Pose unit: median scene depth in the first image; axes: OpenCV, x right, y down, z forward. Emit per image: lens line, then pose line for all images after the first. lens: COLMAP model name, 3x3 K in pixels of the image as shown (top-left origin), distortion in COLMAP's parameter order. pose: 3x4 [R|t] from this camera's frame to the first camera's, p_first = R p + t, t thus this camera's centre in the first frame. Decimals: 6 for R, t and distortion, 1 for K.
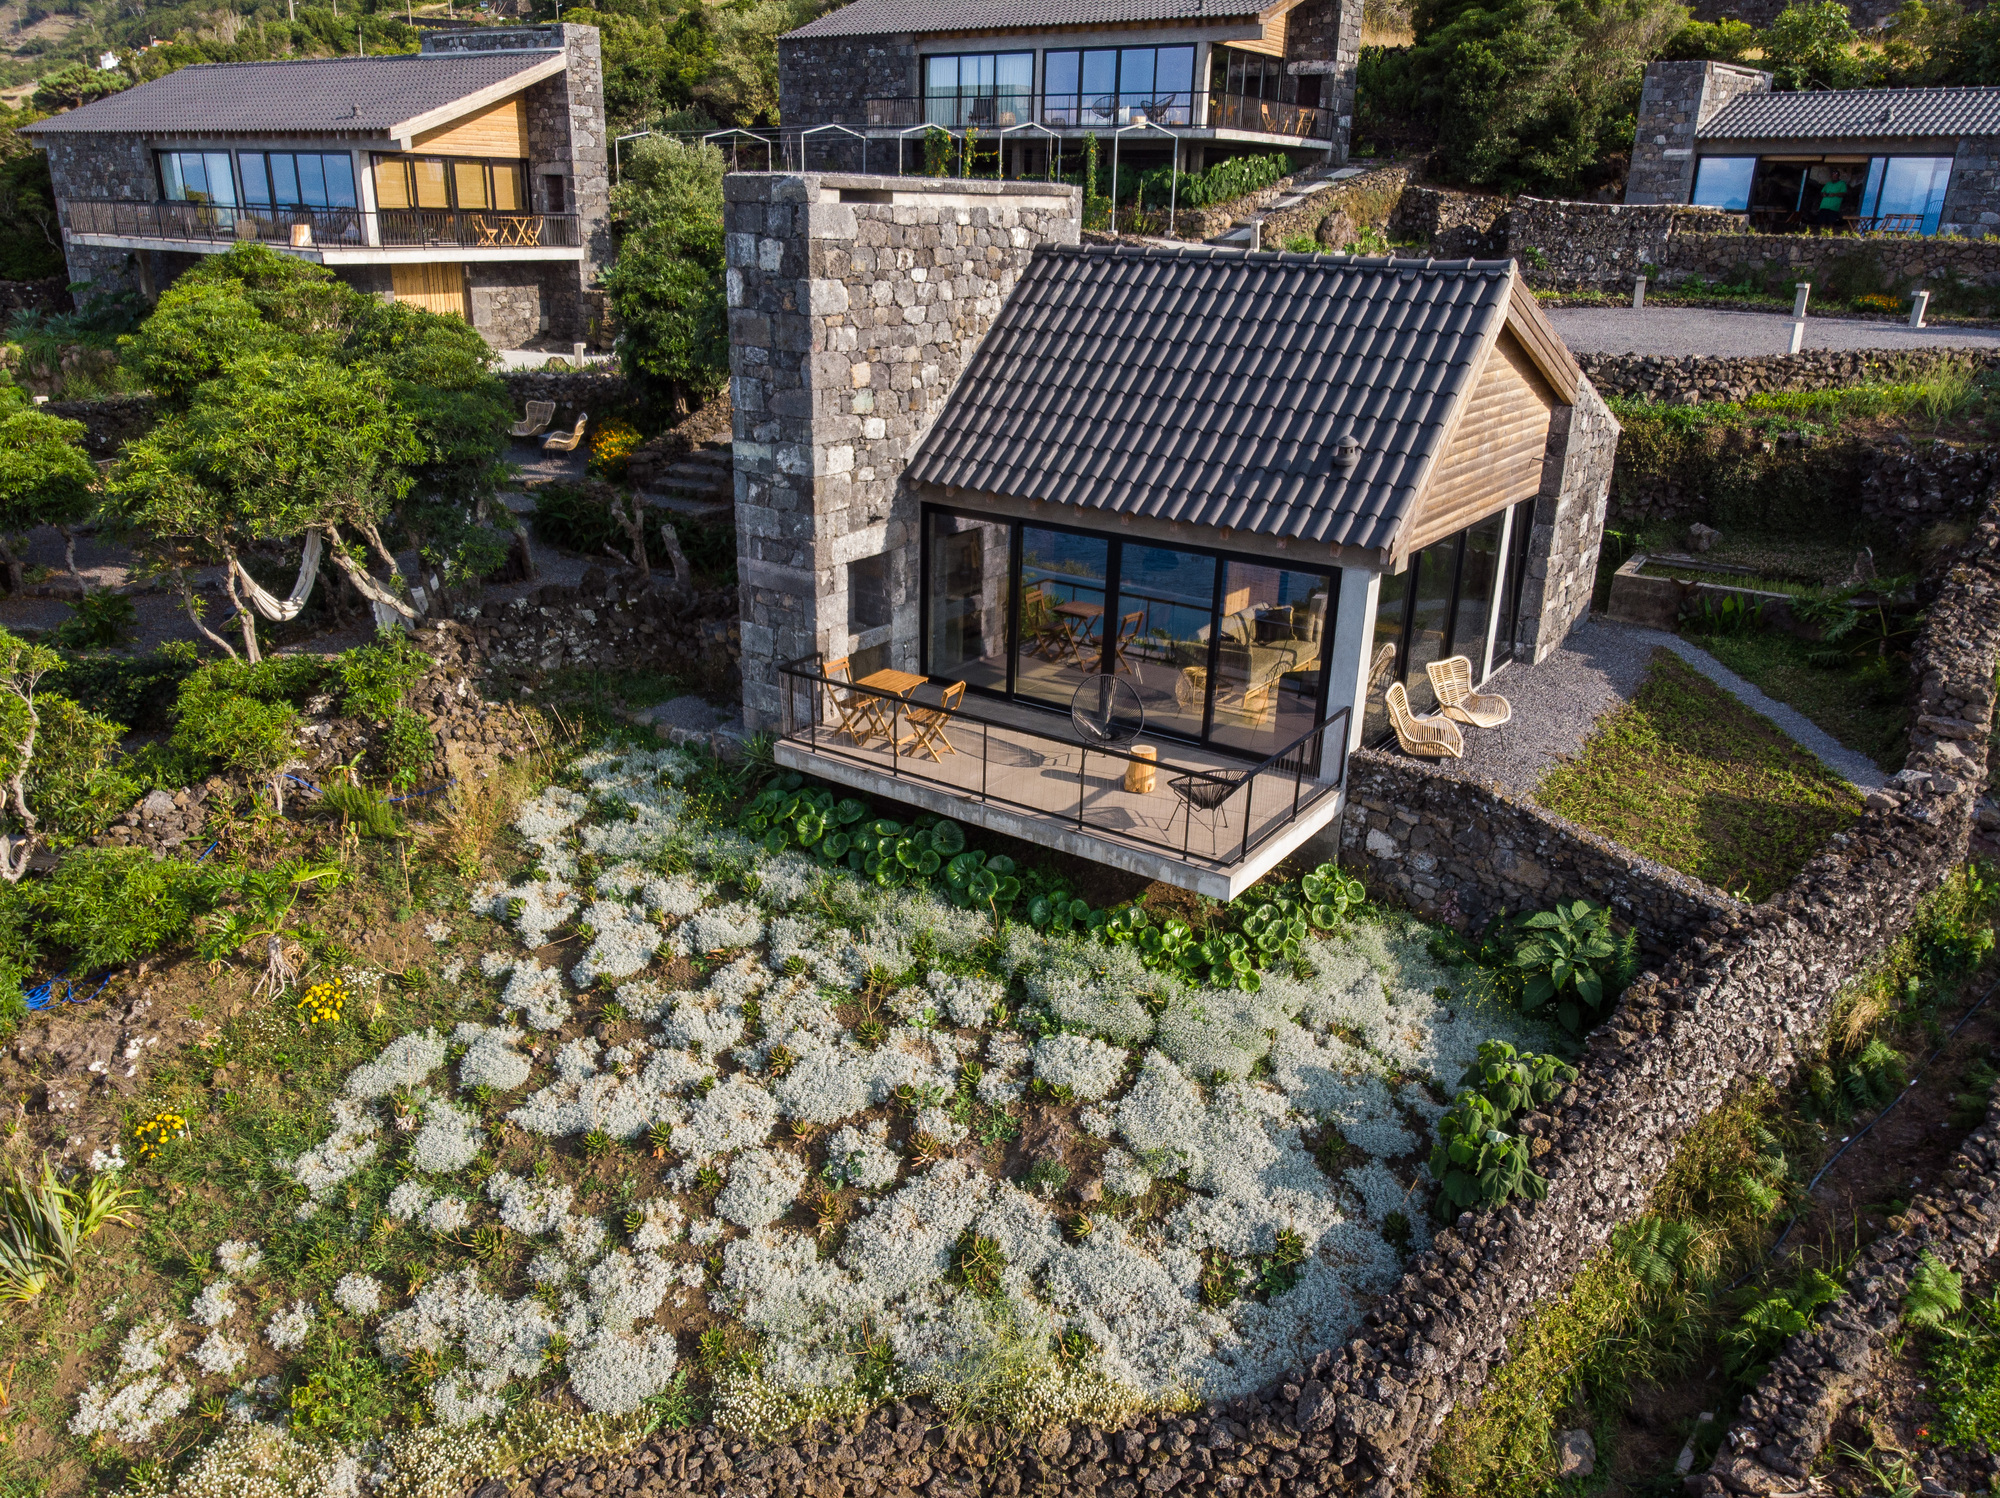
lens RADIAL K [[1482.4, 0, 970.8], [0, 1482.4, 747.3], [0, 0, 1]] dist [0.002326, 0.006102]
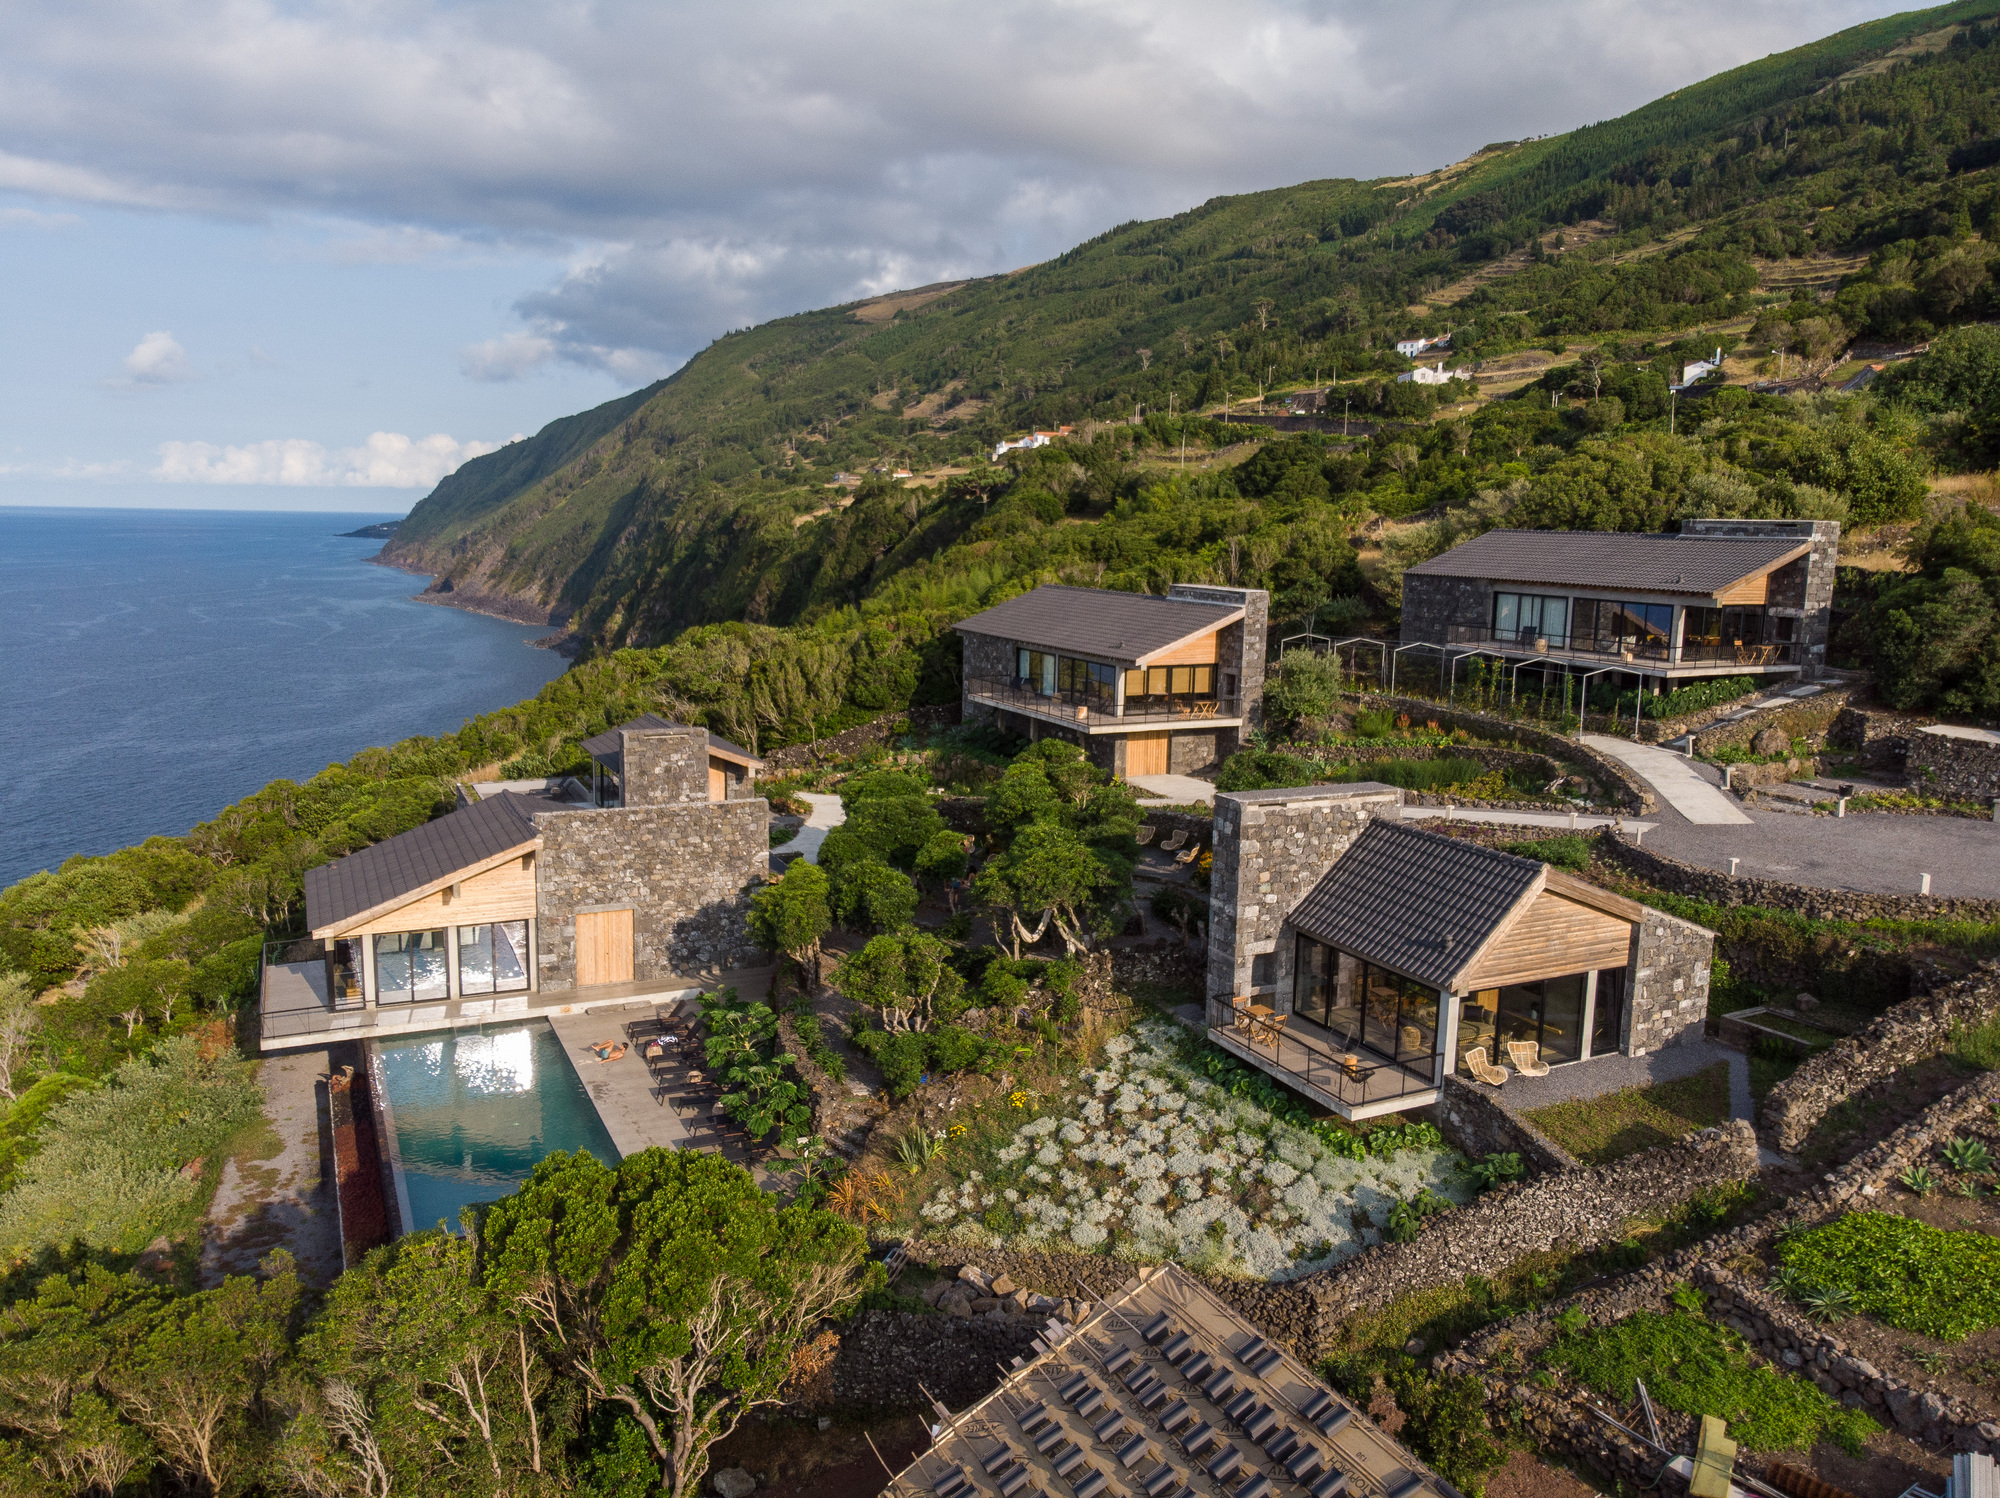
lens RADIAL K [[1455.6, 0, 994.7], [0, 1455.6, 748.6], [0, 0, 1]] dist [0.101977, -0.233693]
pose [[0.882172, 0.070578, -0.465609, 0.637141], [-0.163911, 0.972901, -0.163083, -0.001351], [0.441482, 0.220185, 0.869835, -1.299048]]
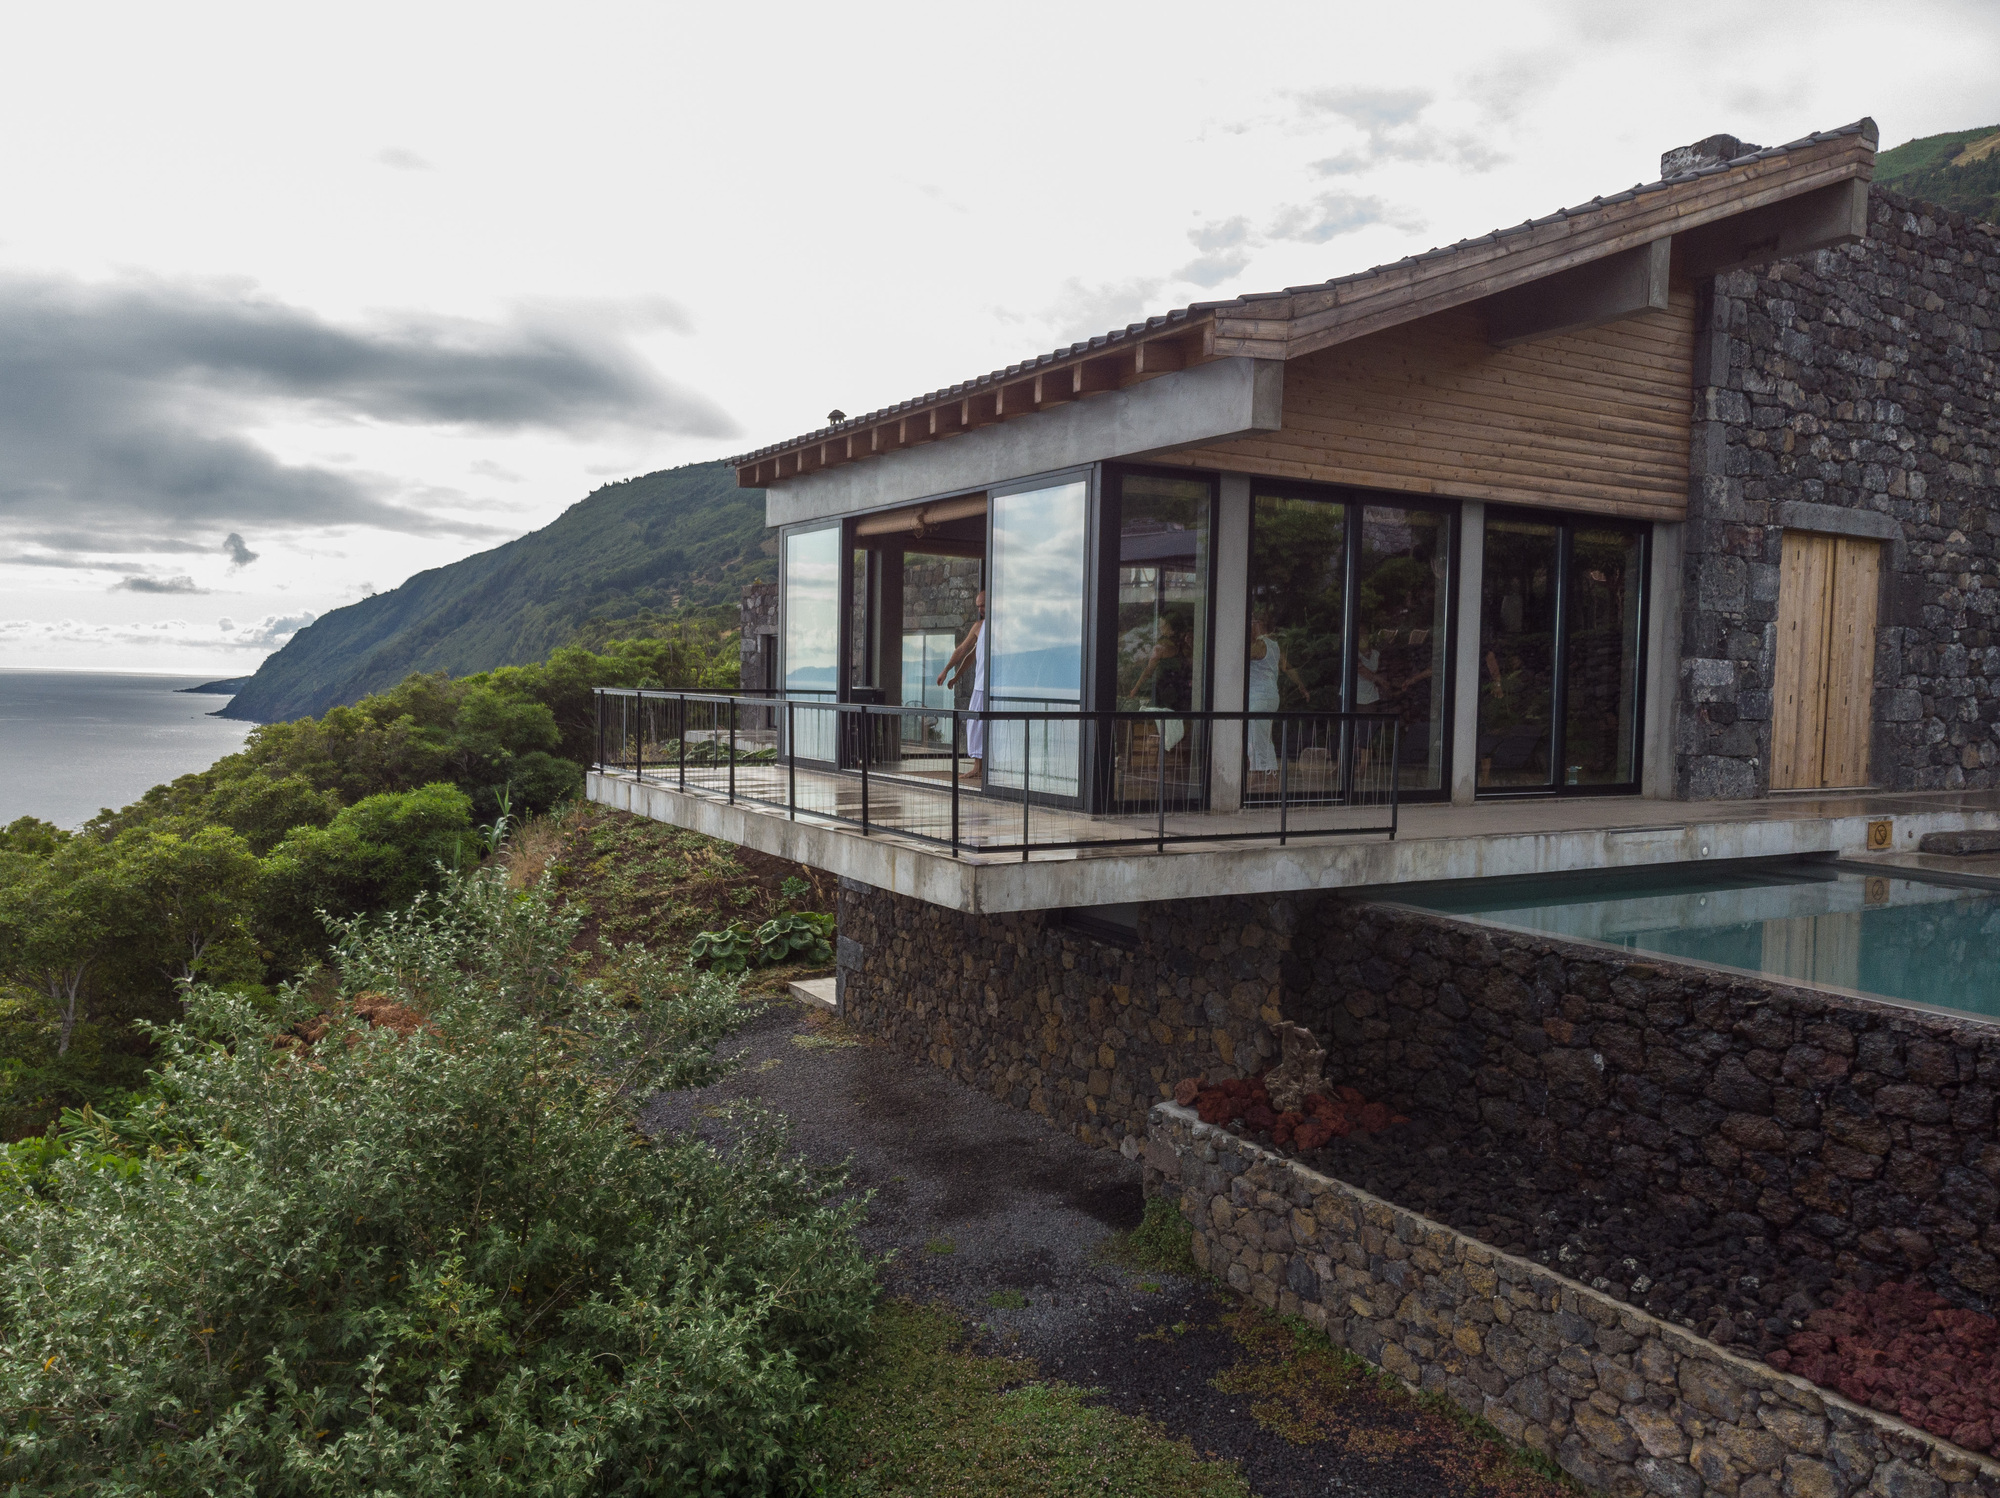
lens RADIAL K [[1467.6, 0, 988.2], [0, 1467.6, 744.8], [0, 0, 1]] dist [0.000457, 0.010110]
pose [[0.918965, 0.015134, -0.394048, -1.788360], [-0.136305, 0.949861, -0.281400, 0.445656], [0.370032, 0.312307, 0.874952, 0.256828]]
